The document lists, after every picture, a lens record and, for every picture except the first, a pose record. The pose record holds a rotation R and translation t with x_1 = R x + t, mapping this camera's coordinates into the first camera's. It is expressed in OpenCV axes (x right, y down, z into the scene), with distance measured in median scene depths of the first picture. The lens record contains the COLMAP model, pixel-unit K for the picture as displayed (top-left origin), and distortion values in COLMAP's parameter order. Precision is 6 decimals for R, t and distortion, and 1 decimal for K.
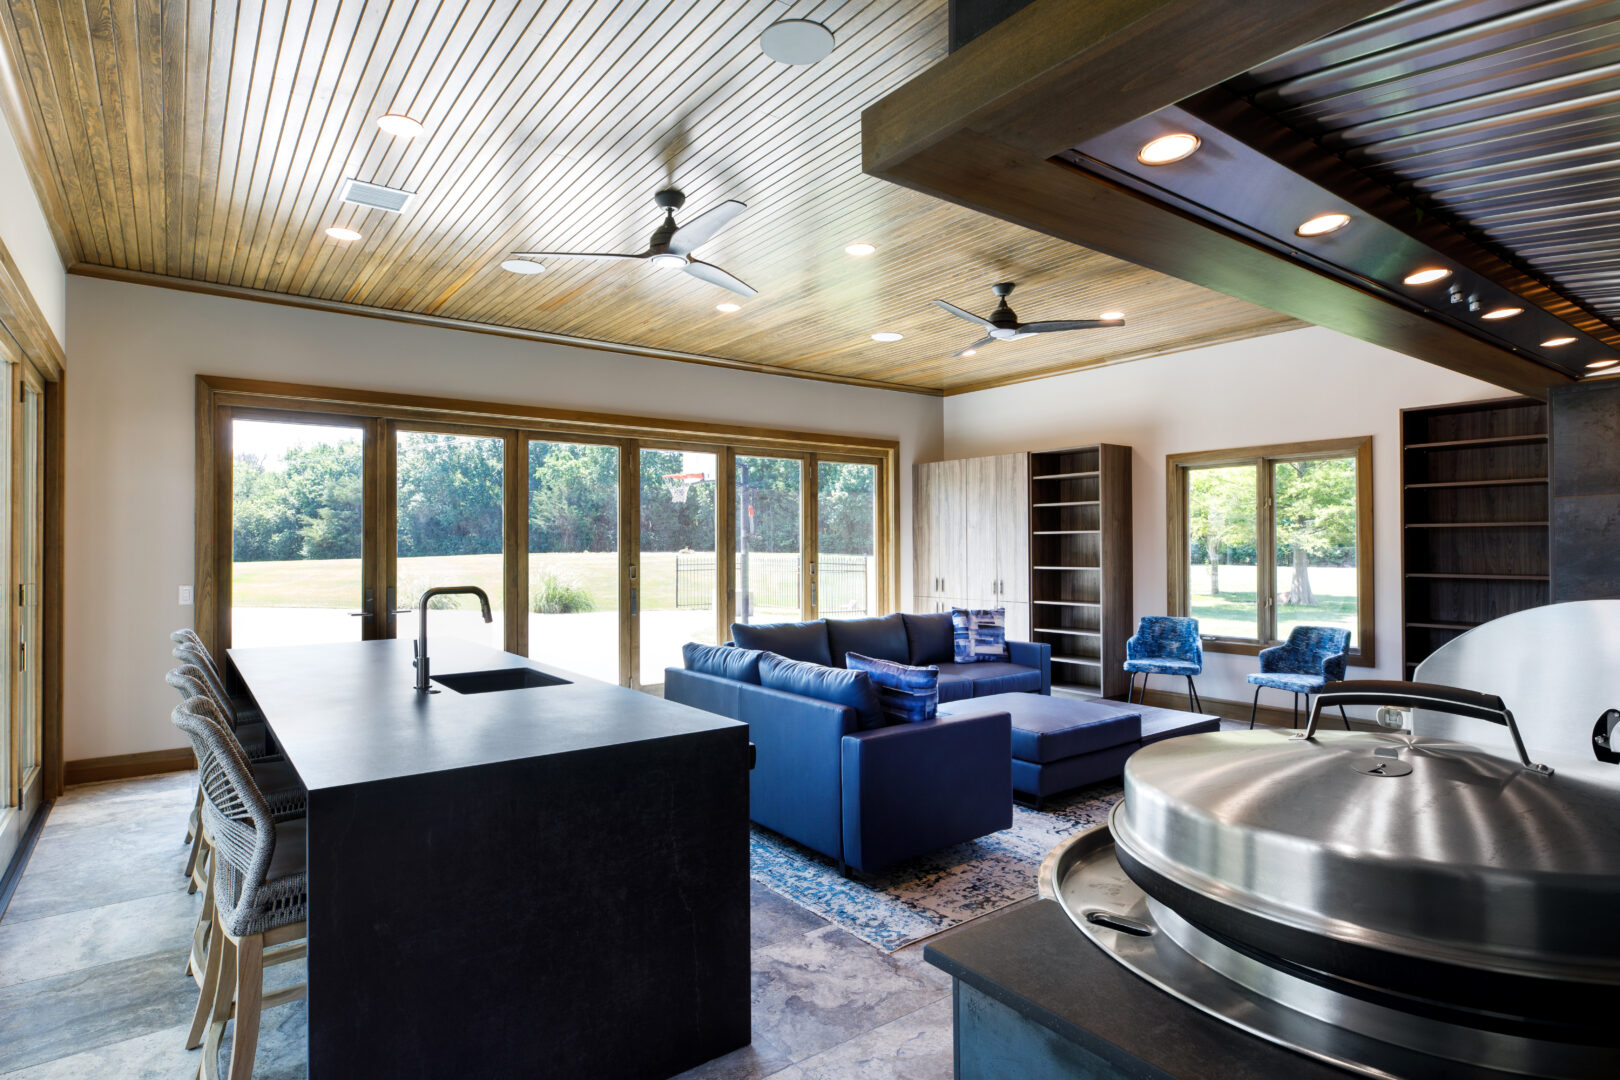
lens RADIAL K [[861.9, 0, 810.0], [0, 861.9, 540.0], [0, 0, 1]] dist [0.002845, 0.000032]
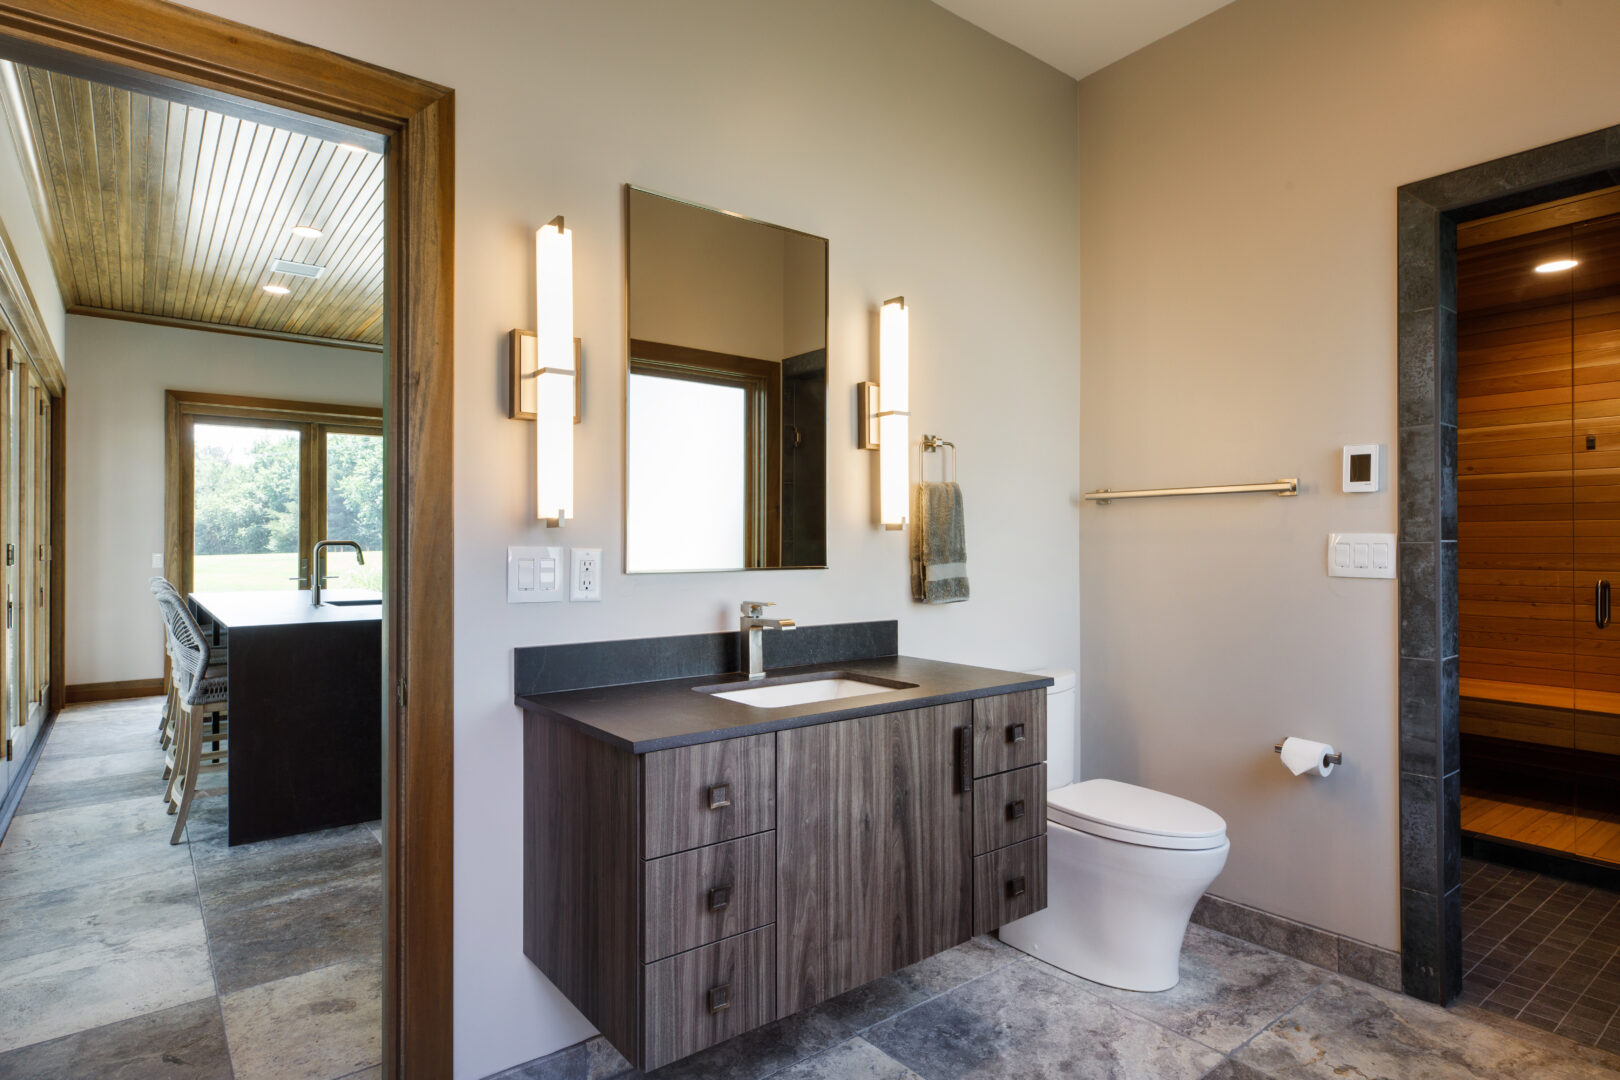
lens RADIAL K [[875.8, 0, 810.0], [0, 875.8, 540.0], [0, 0, 1]] dist [-0.004736, -0.000002]
pose [[0.999788, 0.002979, 0.020385, 0.246086], [-0.003048, 0.999990, 0.003351, 0.027075], [-0.020375, -0.003412, 0.999787, -0.354047]]
